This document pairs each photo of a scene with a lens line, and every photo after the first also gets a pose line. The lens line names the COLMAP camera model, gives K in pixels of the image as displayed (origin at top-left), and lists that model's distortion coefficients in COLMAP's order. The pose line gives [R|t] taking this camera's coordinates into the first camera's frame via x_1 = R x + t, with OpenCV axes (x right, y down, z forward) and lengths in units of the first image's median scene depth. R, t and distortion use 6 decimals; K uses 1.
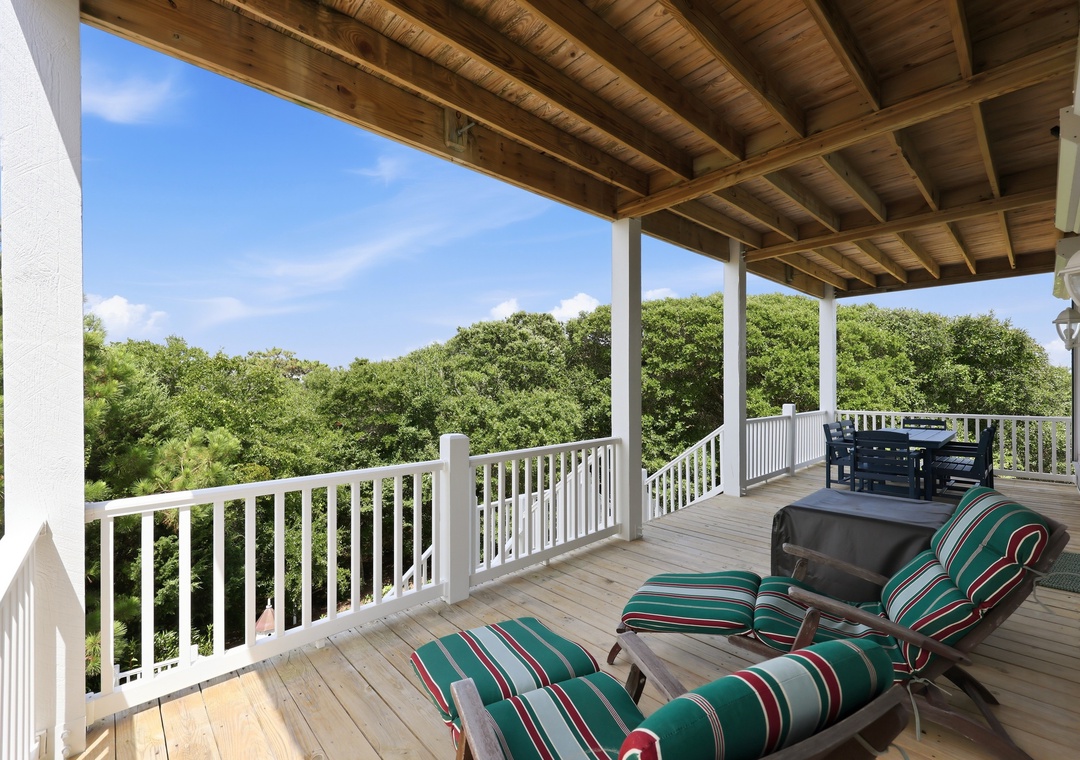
lens RADIAL K [[465.7, 0, 546.3], [0, 465.7, 383.7], [0, 0, 1]] dist [0.001673, -0.000248]
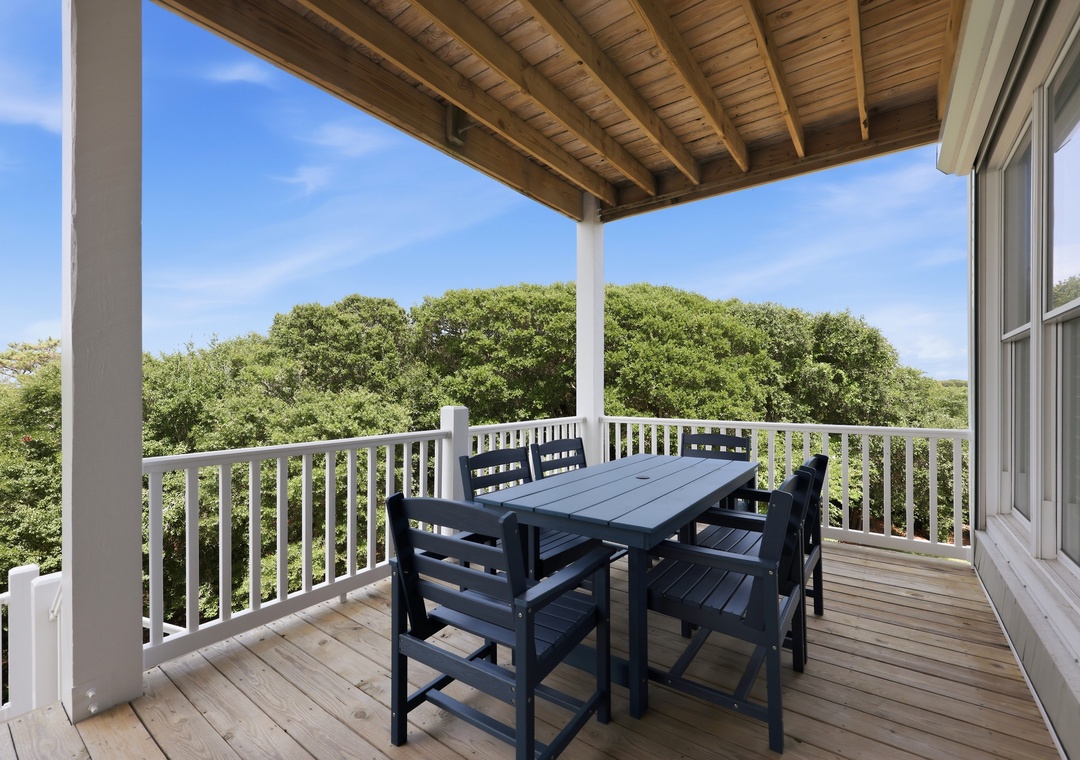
lens RADIAL K [[465.7, 0, 546.1], [0, 465.7, 377.3], [0, 0, 1]] dist [0.001673, -0.000248]
pose [[0.983789, 0.005460, 0.179245, 0.168386], [-0.001869, 0.999794, -0.020200, 0.007656], [-0.179318, 0.019538, 0.983597, 0.168725]]
